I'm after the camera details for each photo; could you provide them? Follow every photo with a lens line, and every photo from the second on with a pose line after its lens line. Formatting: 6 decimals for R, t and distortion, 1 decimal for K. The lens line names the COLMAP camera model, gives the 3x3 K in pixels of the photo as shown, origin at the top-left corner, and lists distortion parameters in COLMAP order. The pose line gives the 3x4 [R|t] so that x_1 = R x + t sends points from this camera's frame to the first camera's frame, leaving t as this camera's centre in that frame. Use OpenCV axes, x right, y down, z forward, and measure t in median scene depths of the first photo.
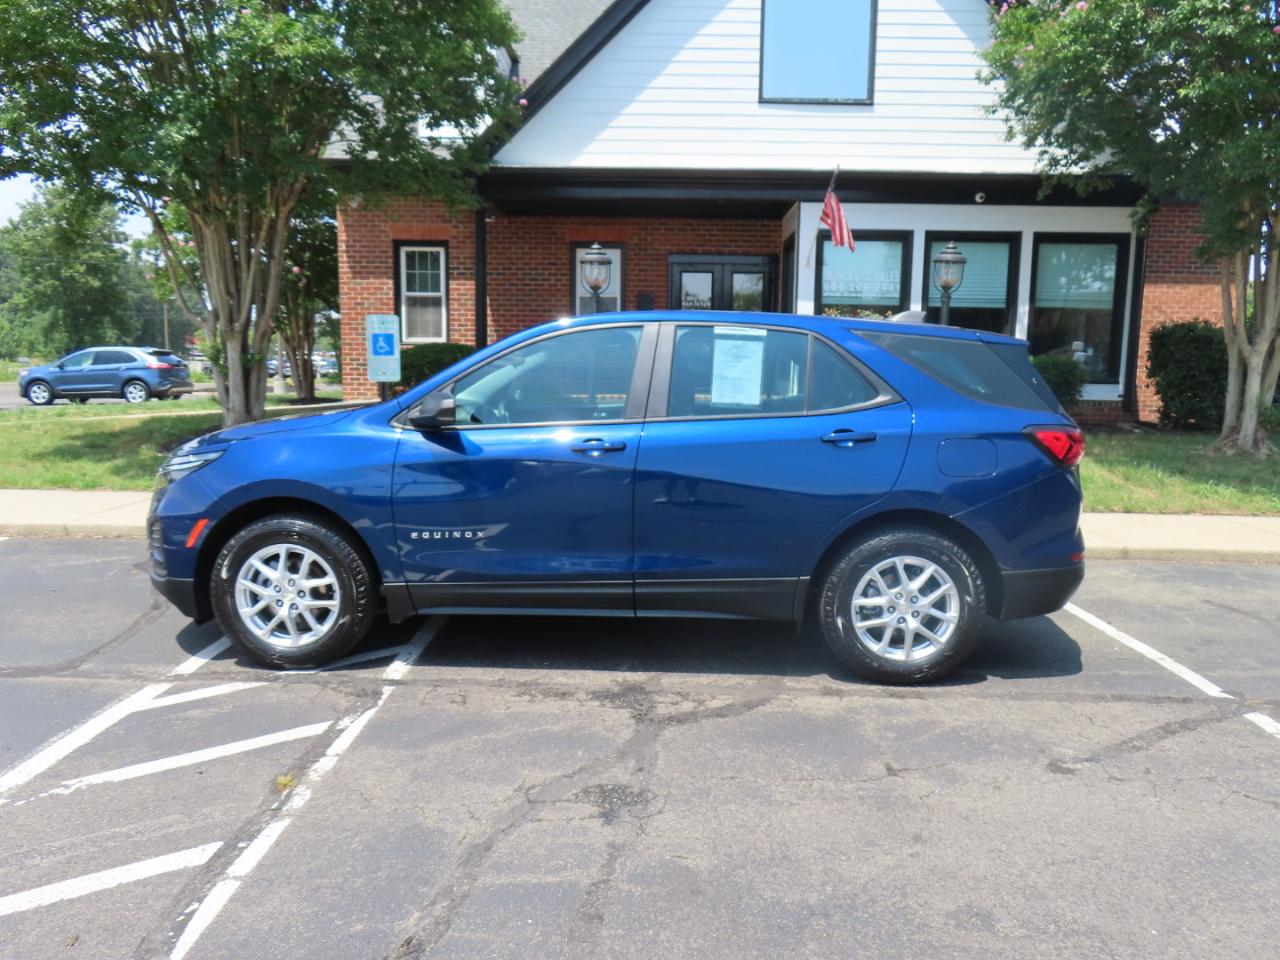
lens RADIAL K [[918.4, 0, 643.4], [0, 918.4, 478.1], [0, 0, 1]] dist [-0.012902, 0.008938]
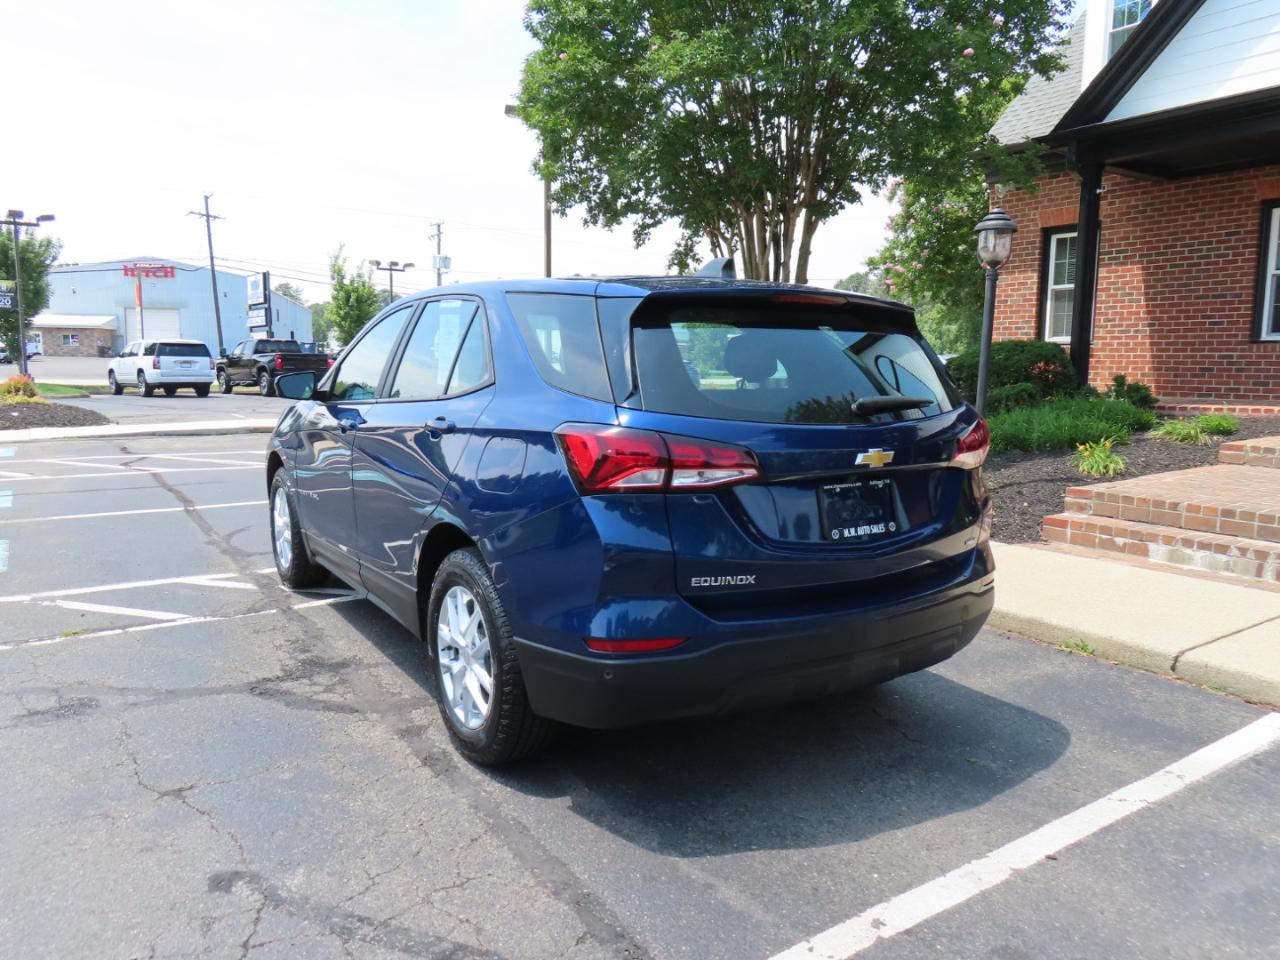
lens RADIAL K [[918.4, 0, 644.8], [0, 918.4, 480.6], [0, 0, 1]] dist [-0.012902, 0.008938]
pose [[0.569420, 0.096957, -0.816309, 0.733354], [-0.104794, 0.993480, 0.044901, -0.038613], [0.815340, 0.059977, 0.575867, 0.509438]]
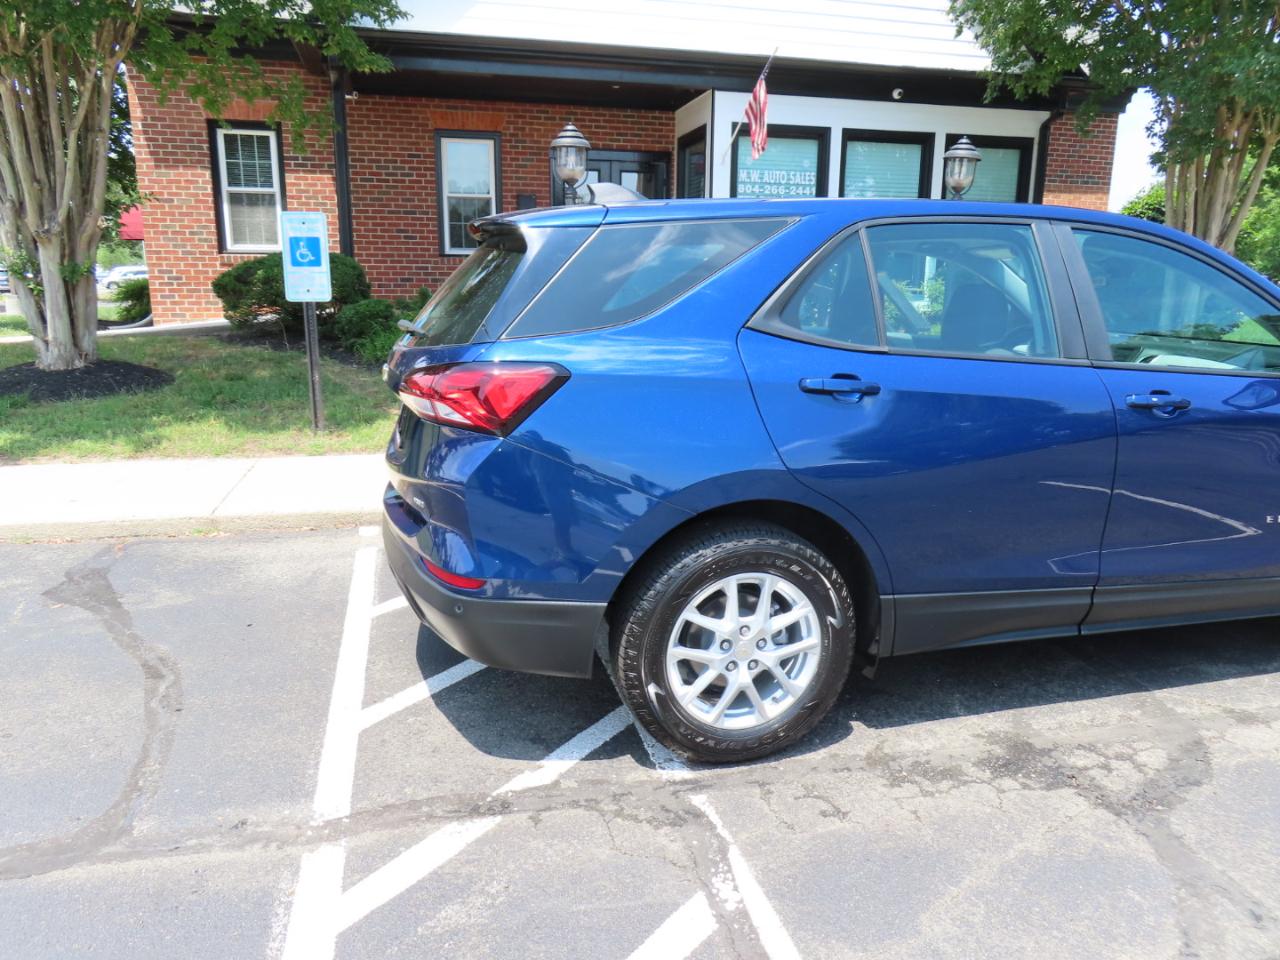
lens RADIAL K [[918.4, 0, 640.8], [0, 918.4, 479.5], [0, 0, 1]] dist [-0.012902, 0.008938]
pose [[0.967729, -0.058643, 0.245076, -0.339959], [0.034733, 0.994303, 0.100770, -0.042402], [-0.249589, -0.089006, 0.964253, 0.306907]]
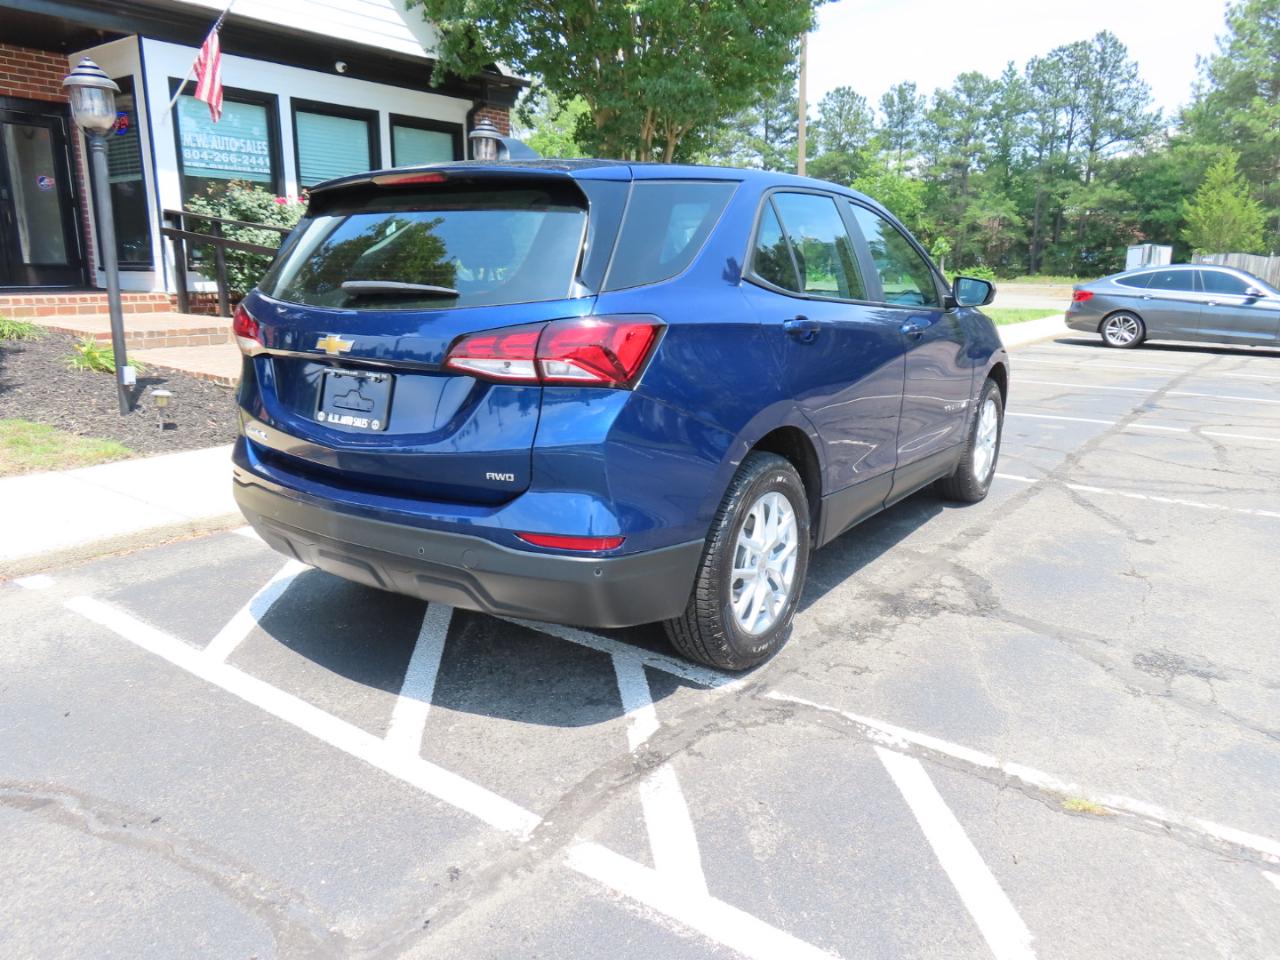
lens RADIAL K [[918.4, 0, 642.4], [0, 918.4, 480.9], [0, 0, 1]] dist [-0.012902, 0.008938]
pose [[0.582281, -0.197034, 0.788750, -0.647943], [0.103307, 0.980255, 0.168608, -0.051412], [-0.806397, -0.016694, 0.591139, 0.486633]]
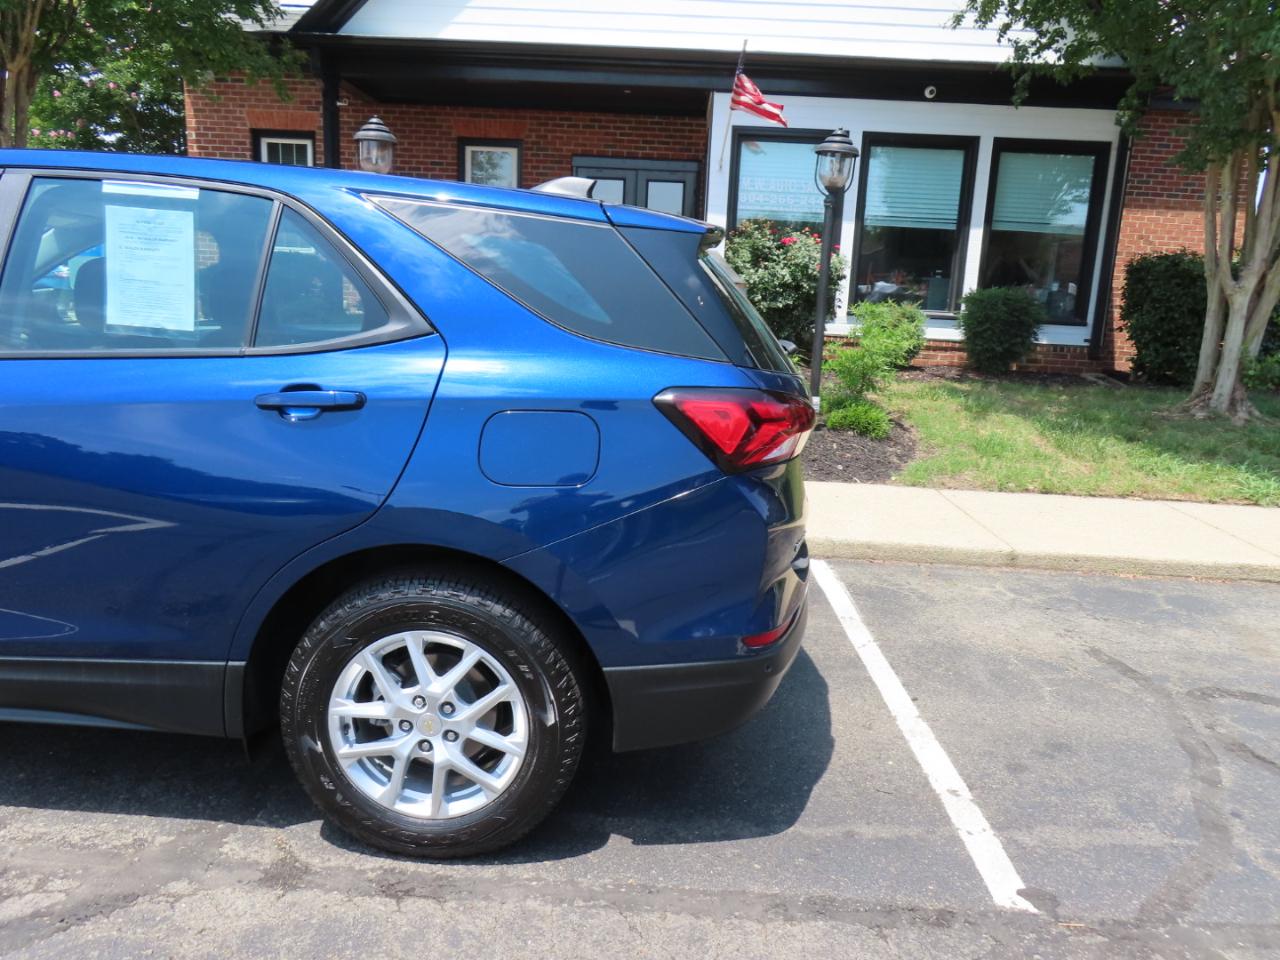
lens RADIAL K [[918.4, 0, 643.5], [0, 918.4, 477.8], [0, 0, 1]] dist [-0.012902, 0.008938]
pose [[0.999409, 0.033523, -0.007665, 0.308286], [-0.032851, 0.996612, 0.075403, -0.034291], [0.010167, -0.075106, 0.997124, 0.362223]]
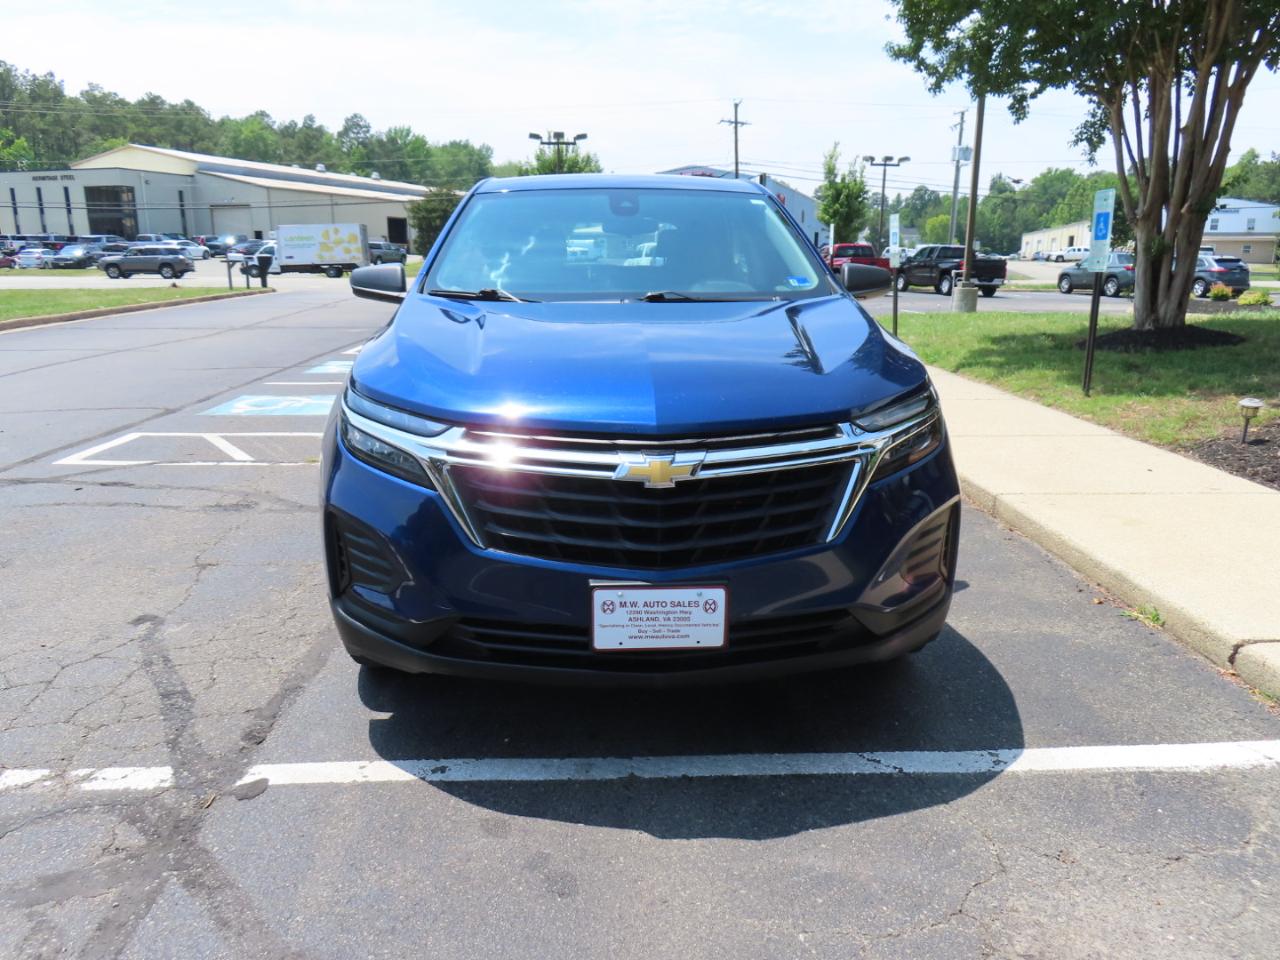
lens RADIAL K [[918.4, 0, 645.4], [0, 918.4, 479.2], [0, 0, 1]] dist [-0.012902, 0.008938]
pose [[0.045617, 0.219843, -0.974468, 0.880483], [-0.127868, 0.968744, 0.212566, -0.075594], [0.990742, 0.114907, 0.072302, 0.892650]]
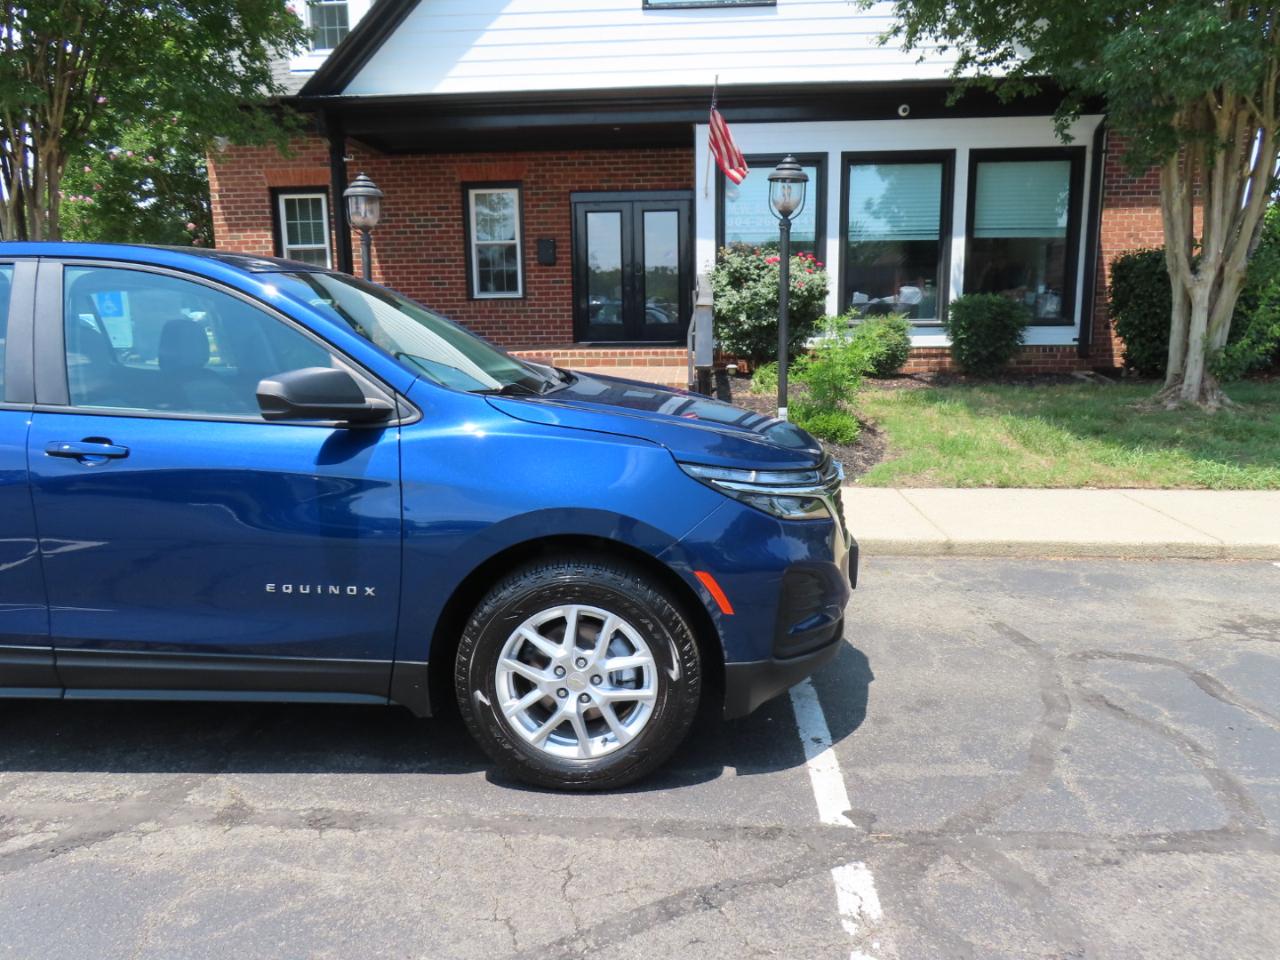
lens RADIAL K [[918.4, 0, 642.5], [0, 918.4, 479.2], [0, 0, 1]] dist [-0.012902, 0.008938]
pose [[0.998196, -0.017212, -0.057520, 0.404788], [0.020162, 0.998490, 0.051108, -0.026503], [0.056554, -0.052176, 0.997035, 0.279171]]
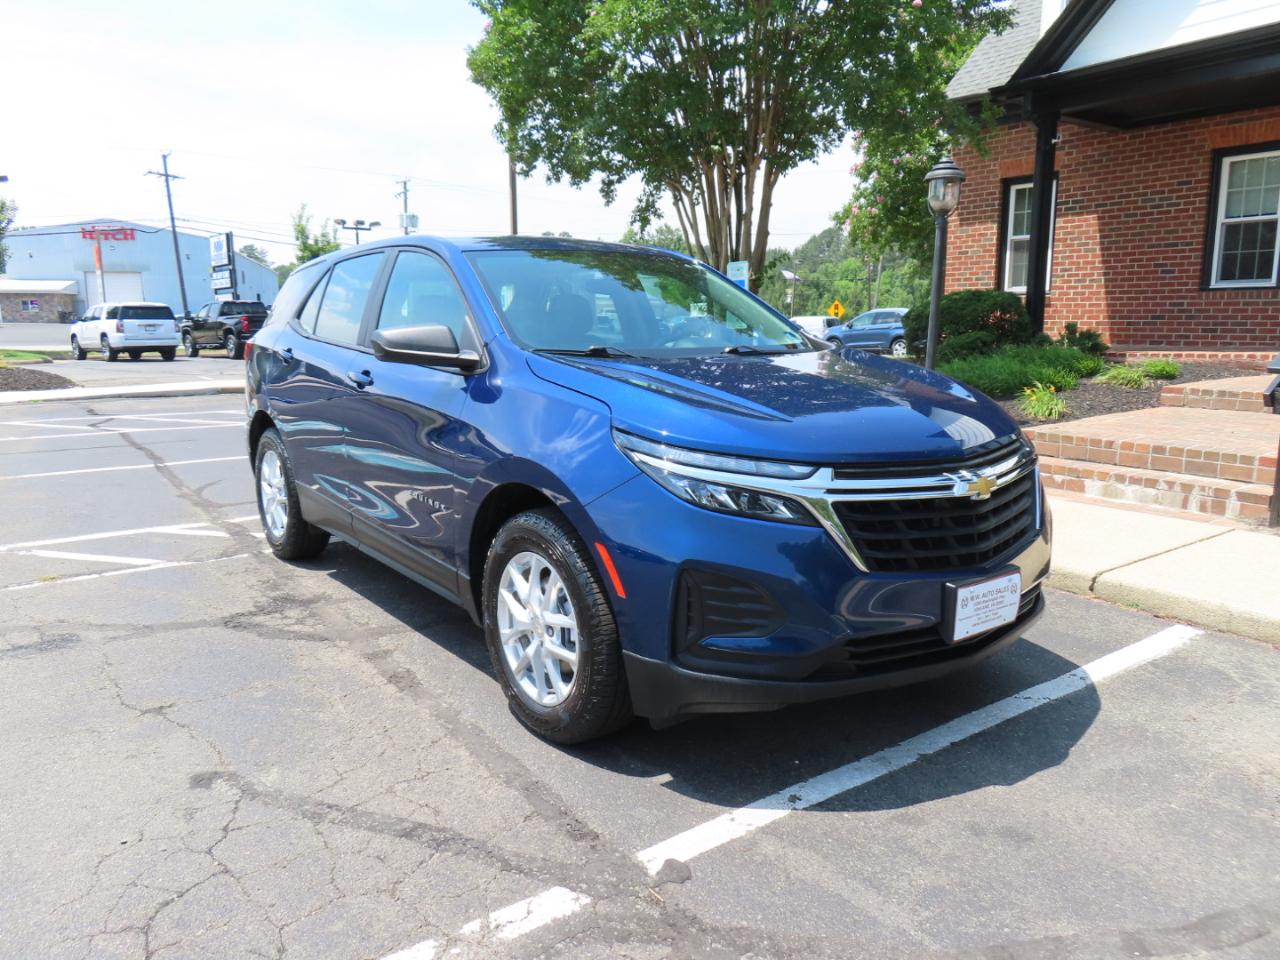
lens RADIAL K [[918.4, 0, 643.3], [0, 918.4, 484.7], [0, 0, 1]] dist [-0.012902, 0.008938]
pose [[0.591210, 0.126370, -0.796556, 0.779594], [-0.090890, 0.991796, 0.089884, -0.025019], [0.801380, 0.019259, 0.597845, 0.503257]]
